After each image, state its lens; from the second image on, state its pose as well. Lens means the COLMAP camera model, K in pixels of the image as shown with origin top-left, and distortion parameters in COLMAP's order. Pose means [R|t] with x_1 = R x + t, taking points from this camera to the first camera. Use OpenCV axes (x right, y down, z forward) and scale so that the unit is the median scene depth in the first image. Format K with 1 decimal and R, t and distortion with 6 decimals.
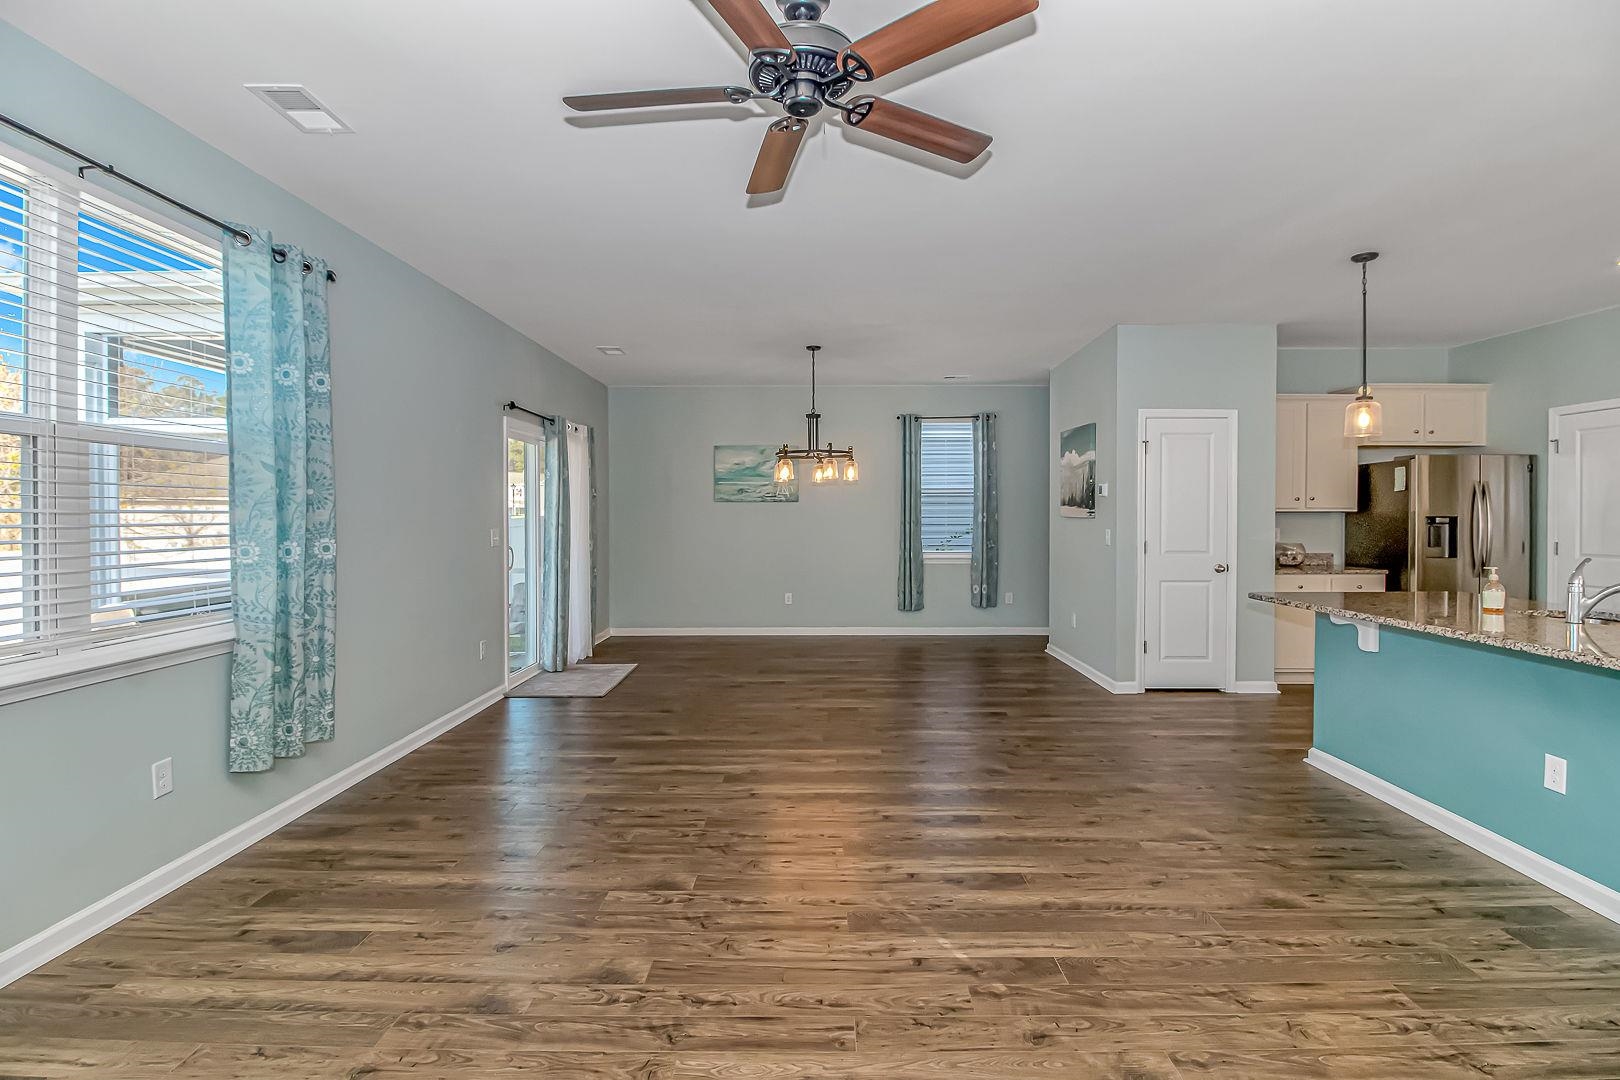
lens RADIAL K [[749.2, 0, 818.5], [0, 749.2, 525.2], [0, 0, 1]] dist [0.000973, -0.012741]
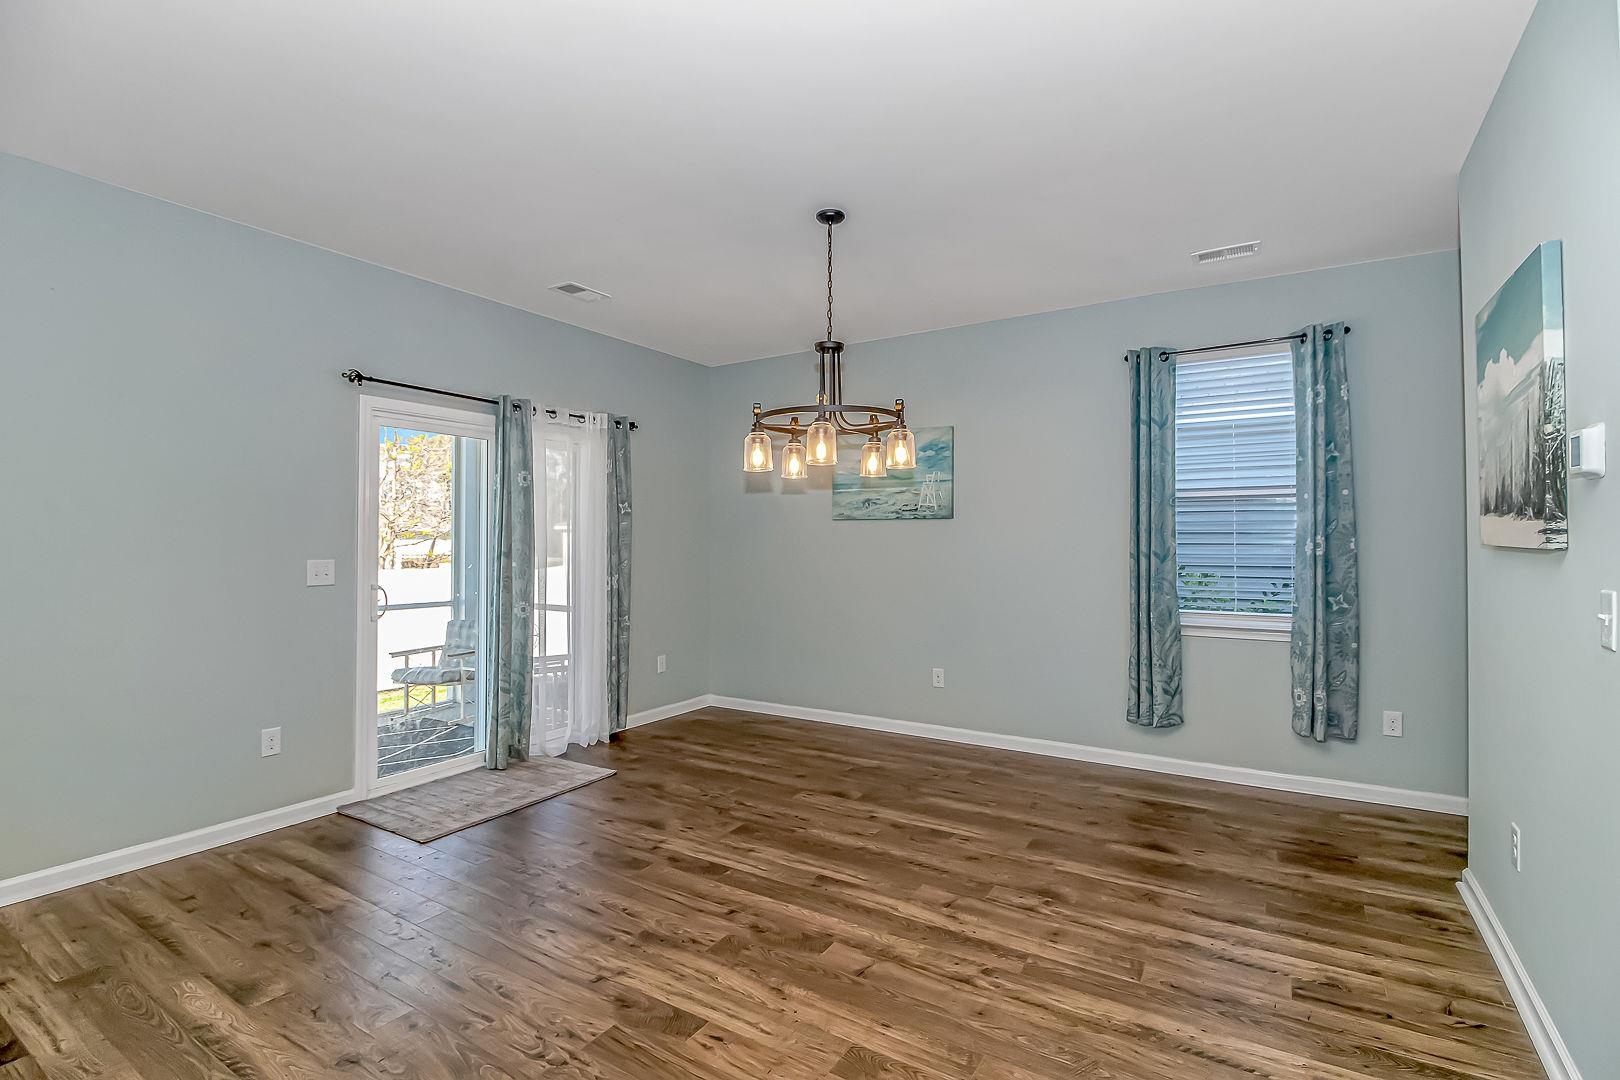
lens RADIAL K [[749.2, 0, 818.5], [0, 749.2, 525.2], [0, 0, 1]] dist [0.000973, -0.012741]
pose [[0.851661, -0.009527, -0.524006, 0.354994], [-0.008594, 0.999446, -0.032140, -0.009595], [0.524023, 0.031875, 0.851108, 0.777674]]
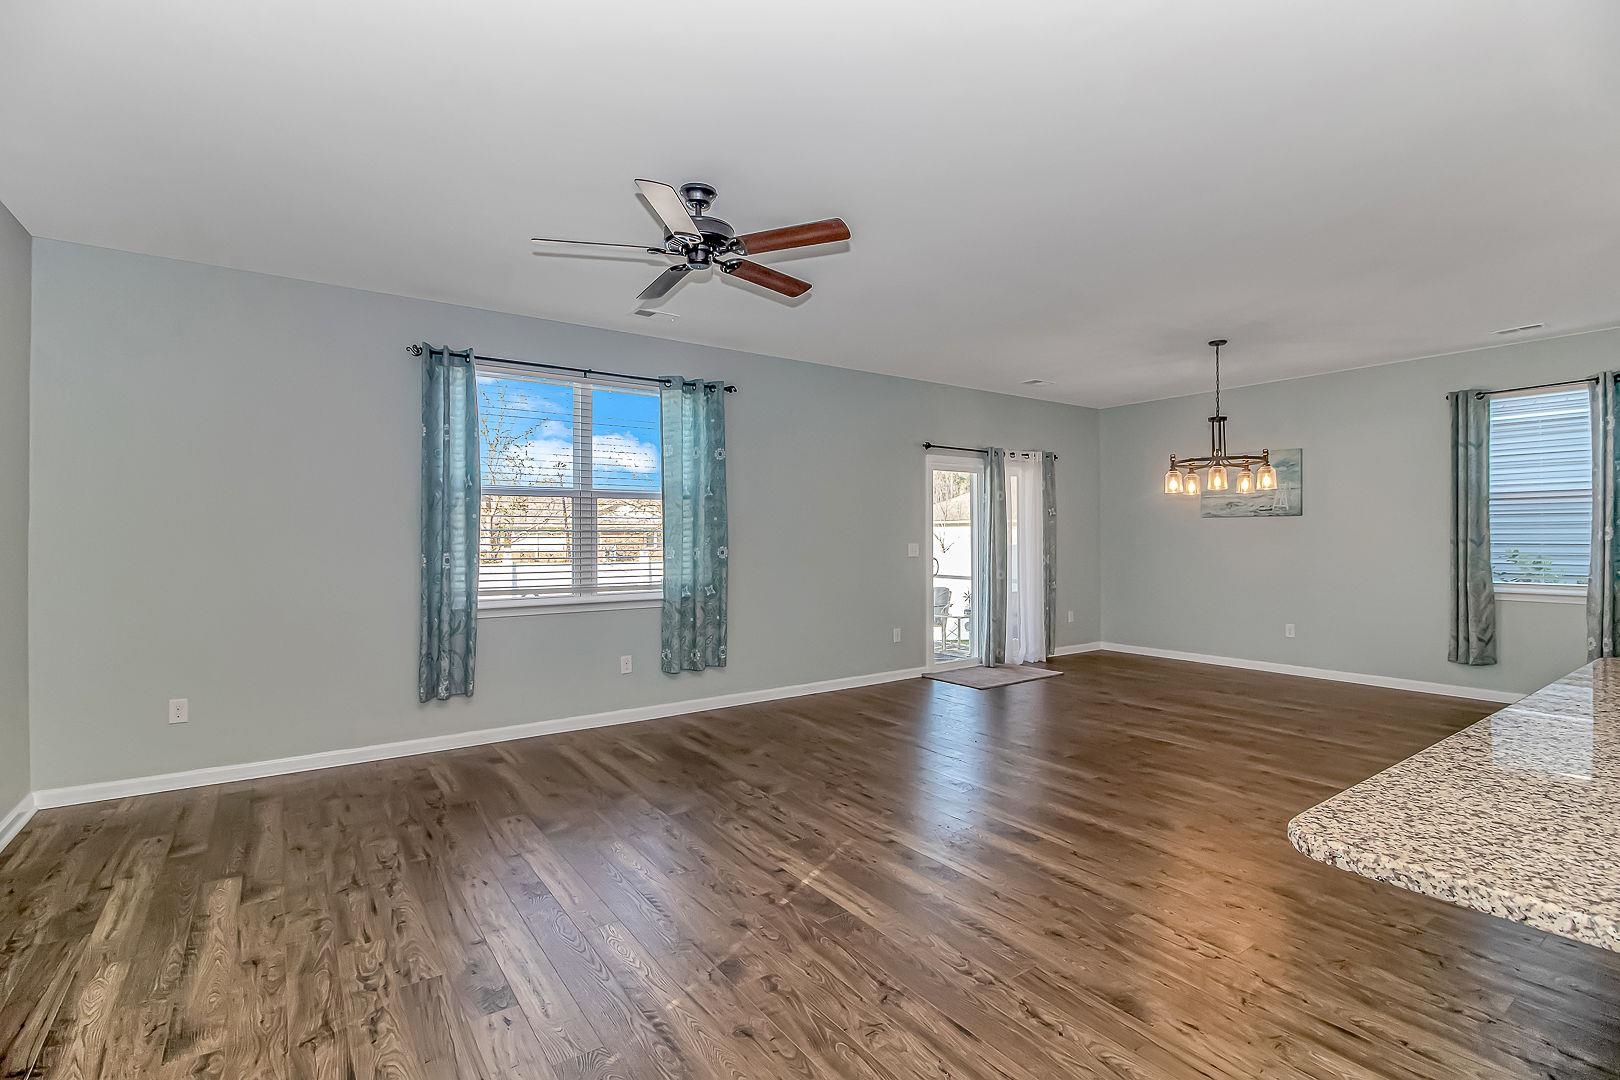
lens RADIAL K [[751.2, 0, 816.6], [0, 751.2, 529.4], [0, 0, 1]] dist [0.001819, -0.013581]
pose [[0.582991, -0.007969, -0.812440, 0.606748], [-0.008251, 0.999842, -0.015728, 0.003265], [0.812437, 0.015873, 0.582833, 0.135642]]
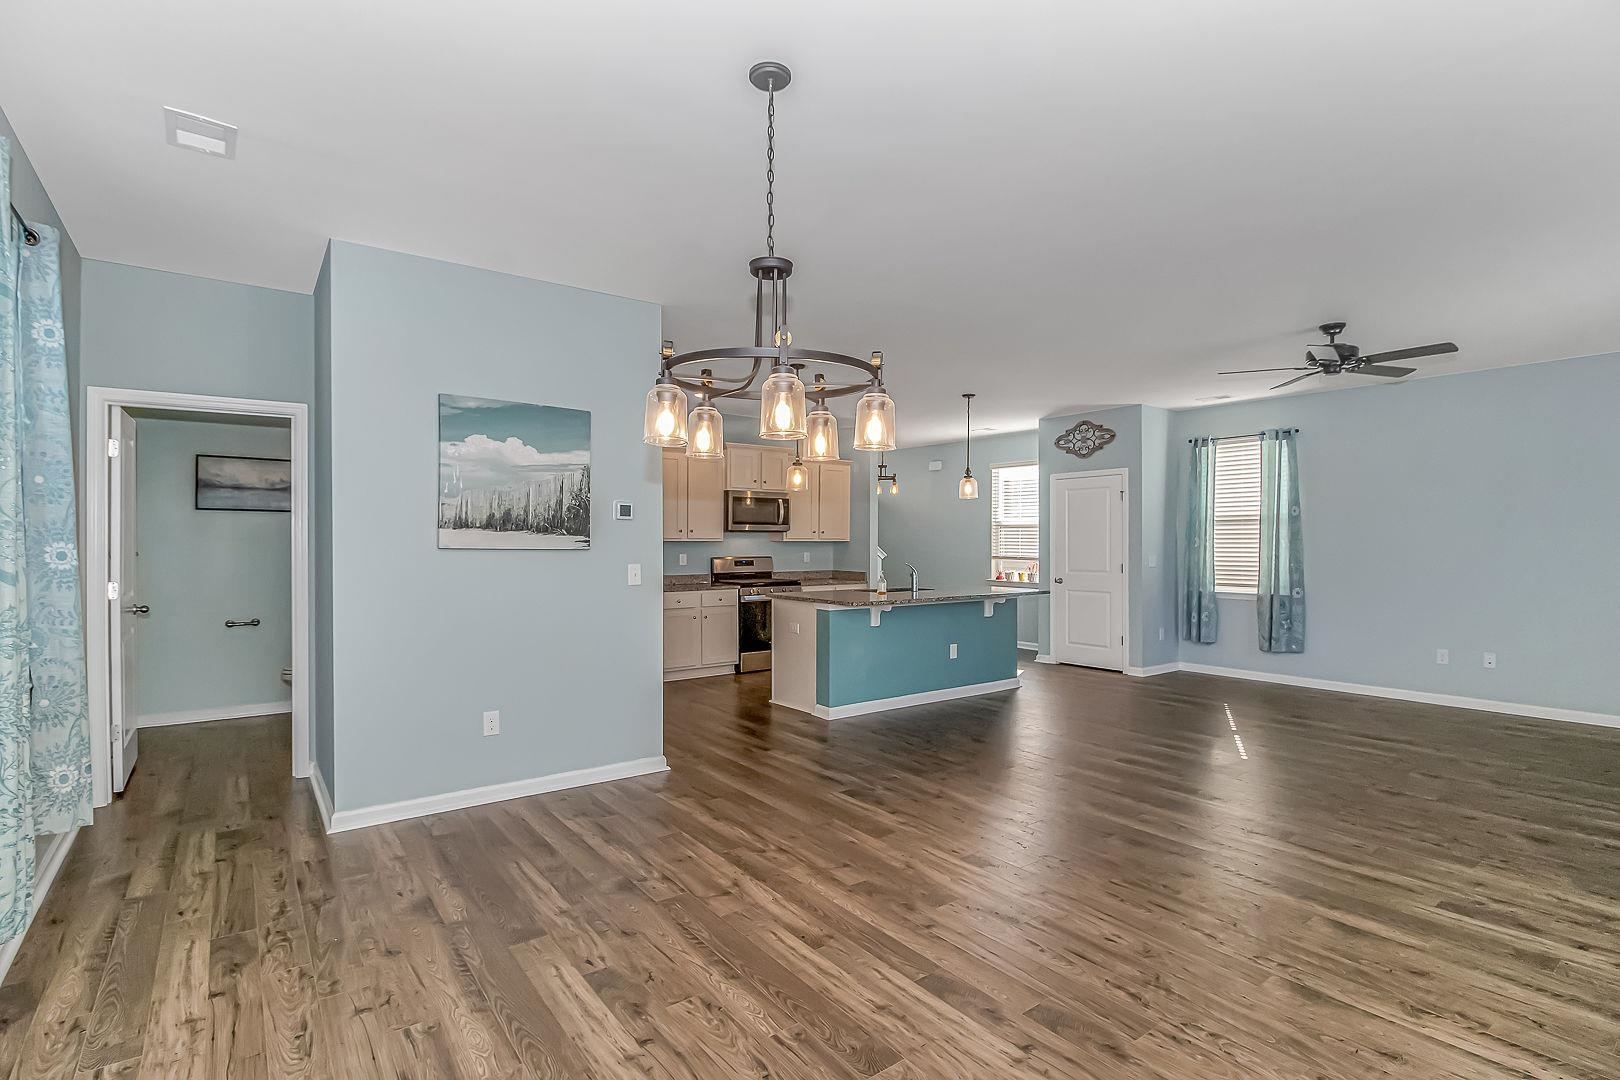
lens RADIAL K [[770.2, 0, 819.7], [0, 770.2, 543.4], [0, 0, 1]] dist [0.000131, -0.013479]
pose [[-0.605714, -0.002227, 0.795679, -0.431904], [0.009611, 0.999903, 0.010115, -0.026985], [-0.795624, 0.013774, -0.605634, 1.671257]]
